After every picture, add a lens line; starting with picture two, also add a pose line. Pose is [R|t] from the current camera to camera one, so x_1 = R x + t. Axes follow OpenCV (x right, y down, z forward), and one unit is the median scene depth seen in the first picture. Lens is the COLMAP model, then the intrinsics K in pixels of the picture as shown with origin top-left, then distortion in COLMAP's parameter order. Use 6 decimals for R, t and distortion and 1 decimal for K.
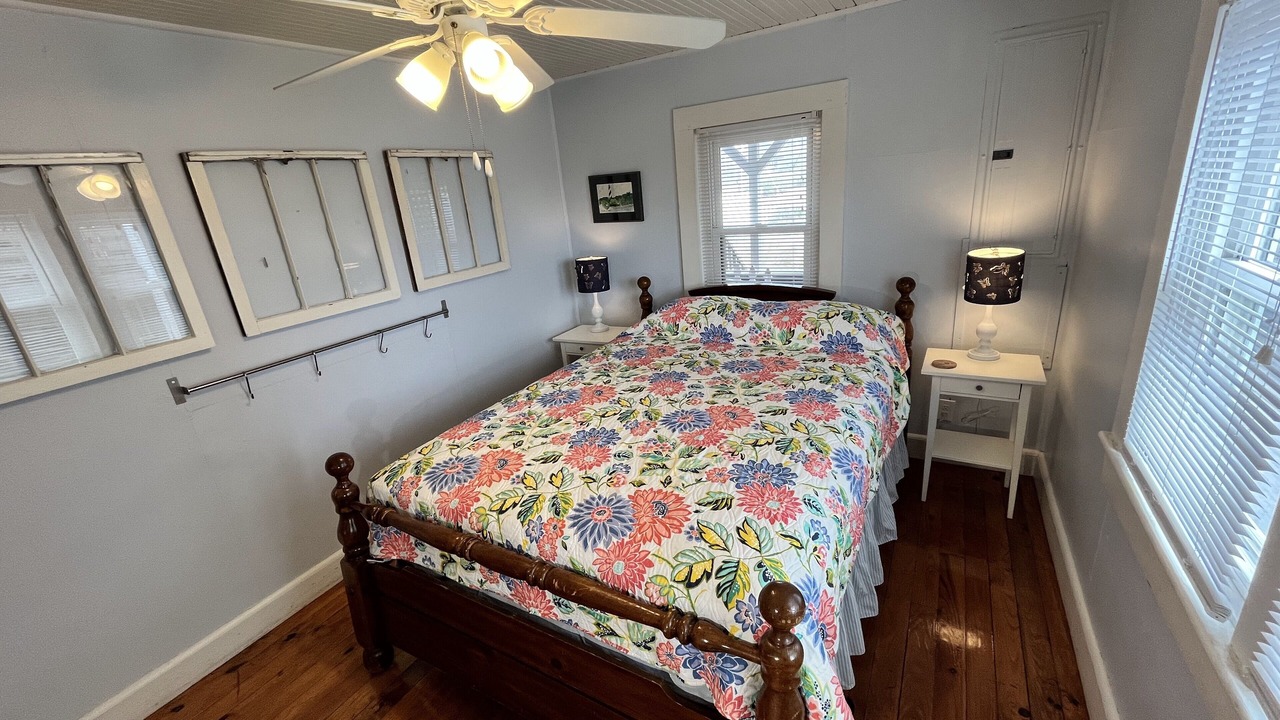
lens RADIAL K [[521.0, 0, 635.7], [0, 521.0, 360.5], [0, 0, 1]] dist [-0.004398, 0.000301]
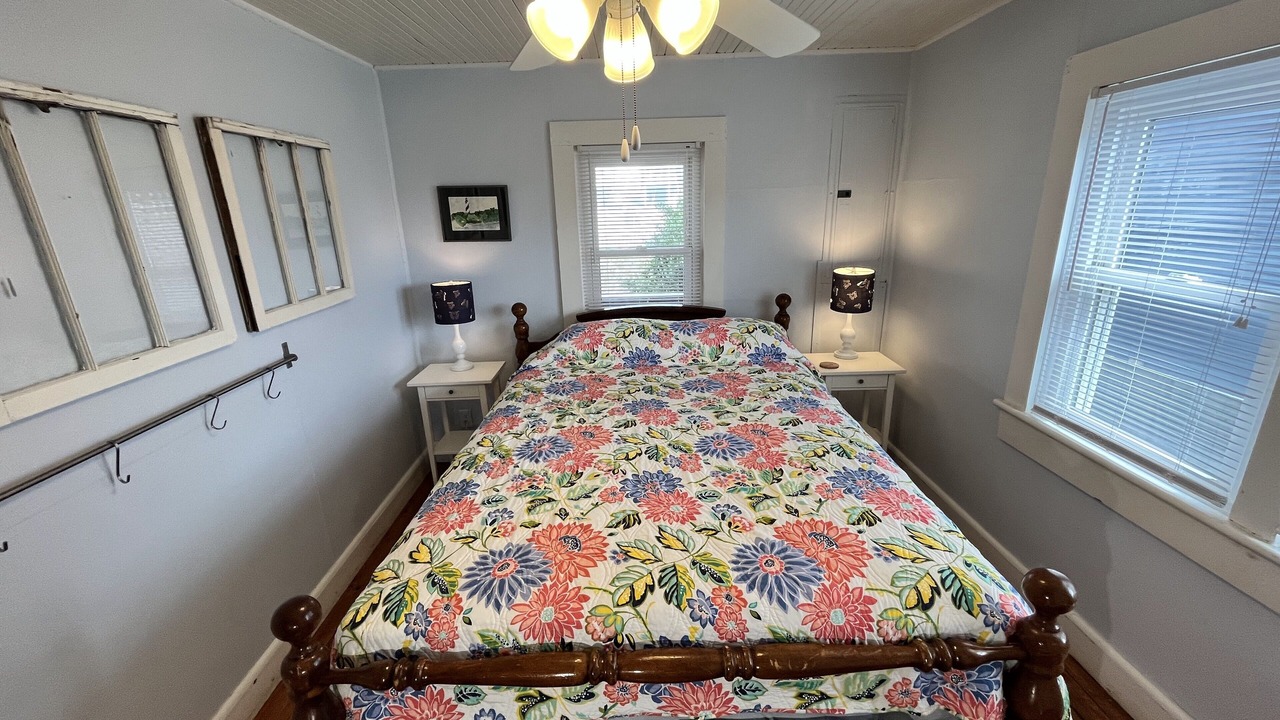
lens RADIAL K [[521.0, 0, 637.9], [0, 521.0, 360.0], [0, 0, 1]] dist [-0.004398, 0.000301]
pose [[0.857519, -0.086493, 0.507129, -0.394416], [0.116057, 0.992878, -0.026906, -0.024426], [-0.501190, 0.081928, 0.861450, 0.207945]]
